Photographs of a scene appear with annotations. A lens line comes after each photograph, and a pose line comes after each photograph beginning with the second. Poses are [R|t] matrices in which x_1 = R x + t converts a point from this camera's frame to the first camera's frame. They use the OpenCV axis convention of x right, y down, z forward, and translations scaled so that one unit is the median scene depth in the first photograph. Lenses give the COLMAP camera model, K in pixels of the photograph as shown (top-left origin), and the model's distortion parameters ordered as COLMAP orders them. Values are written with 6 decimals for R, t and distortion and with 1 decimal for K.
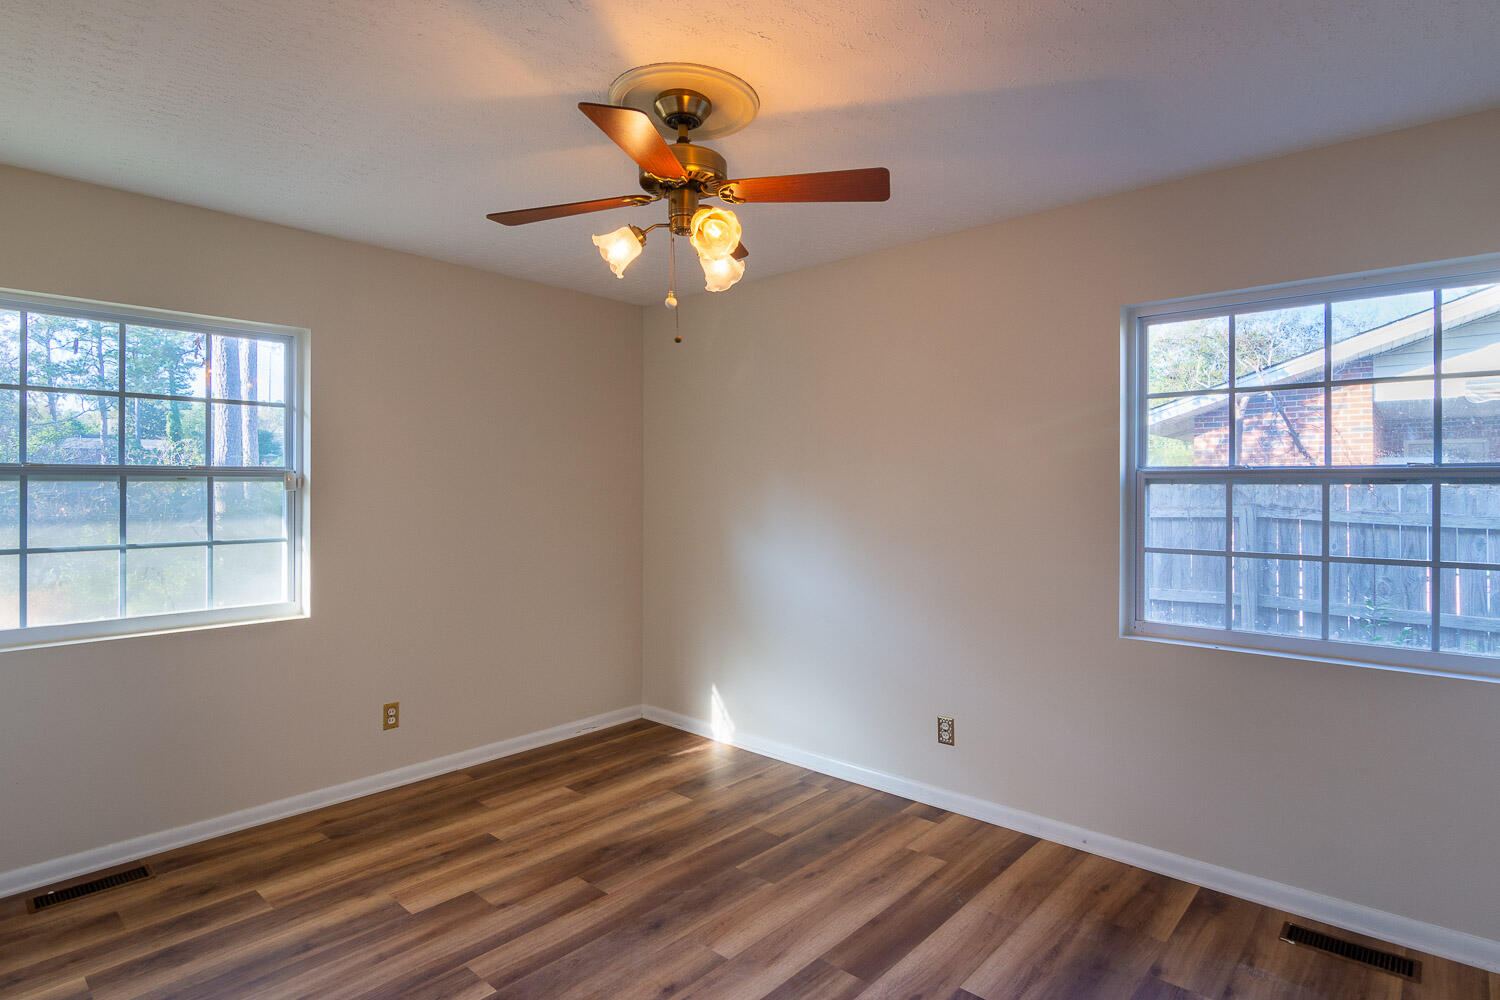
lens RADIAL K [[744.3, 0, 780.9], [0, 744.3, 485.9], [0, 0, 1]] dist [0.004969, -0.000860]
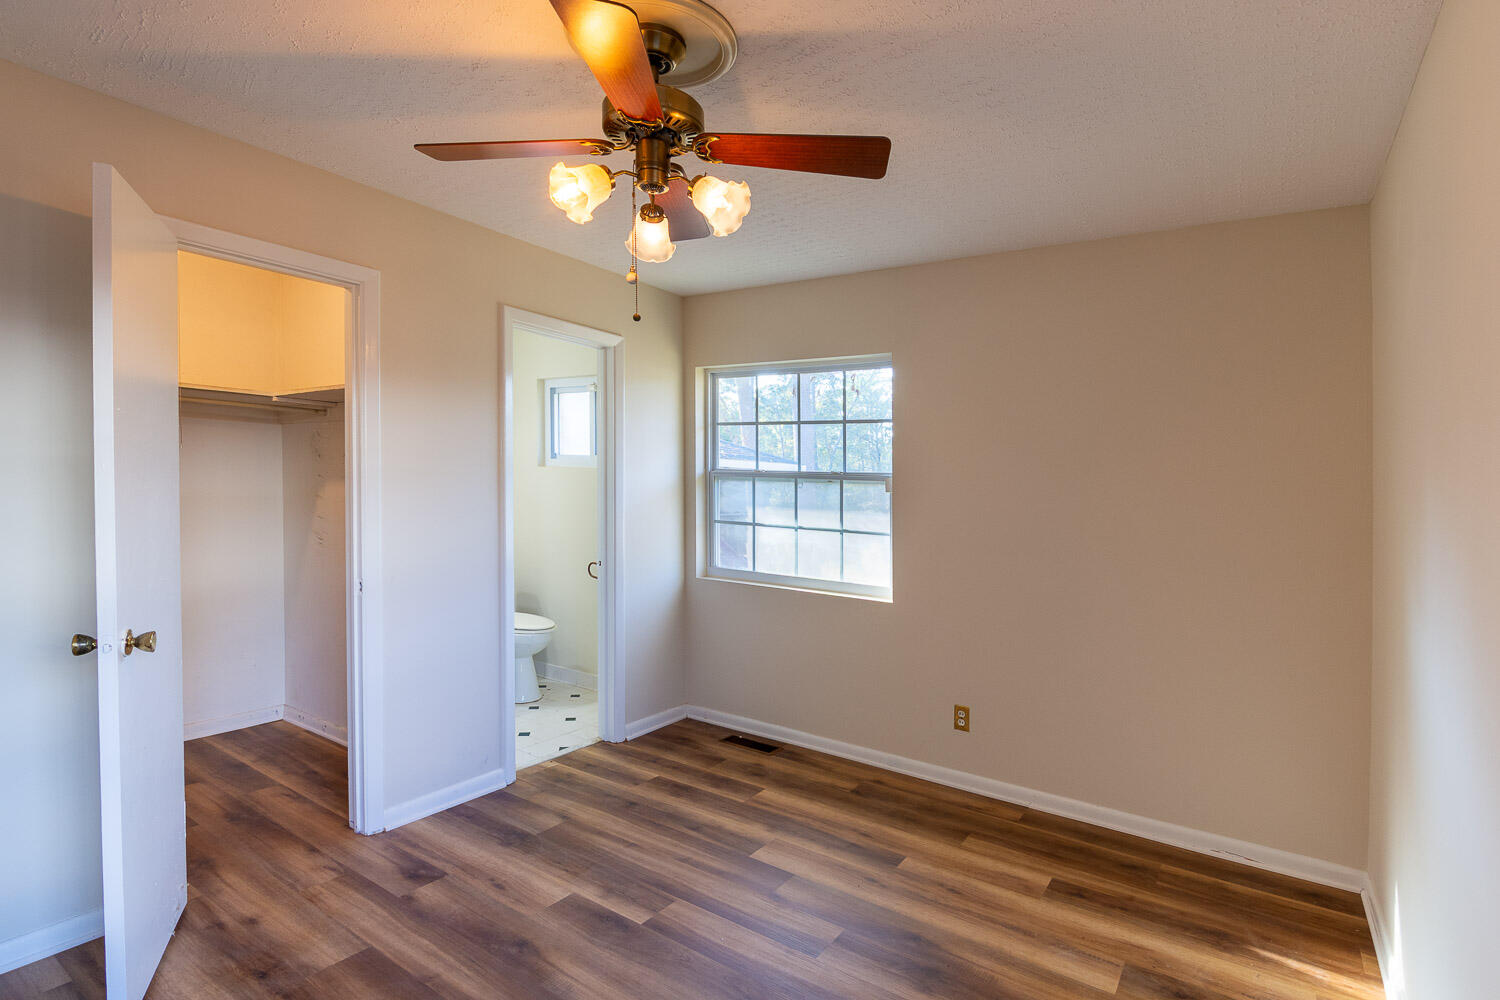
lens RADIAL K [[744.3, 0, 750.3], [0, 744.3, 495.3], [0, 0, 1]] dist [0.004969, -0.000860]
pose [[0.133918, 0.018791, -0.990814, 0.509021], [-0.028664, 0.999475, 0.015081, -0.000245], [0.990578, 0.026381, 0.134386, 0.667507]]
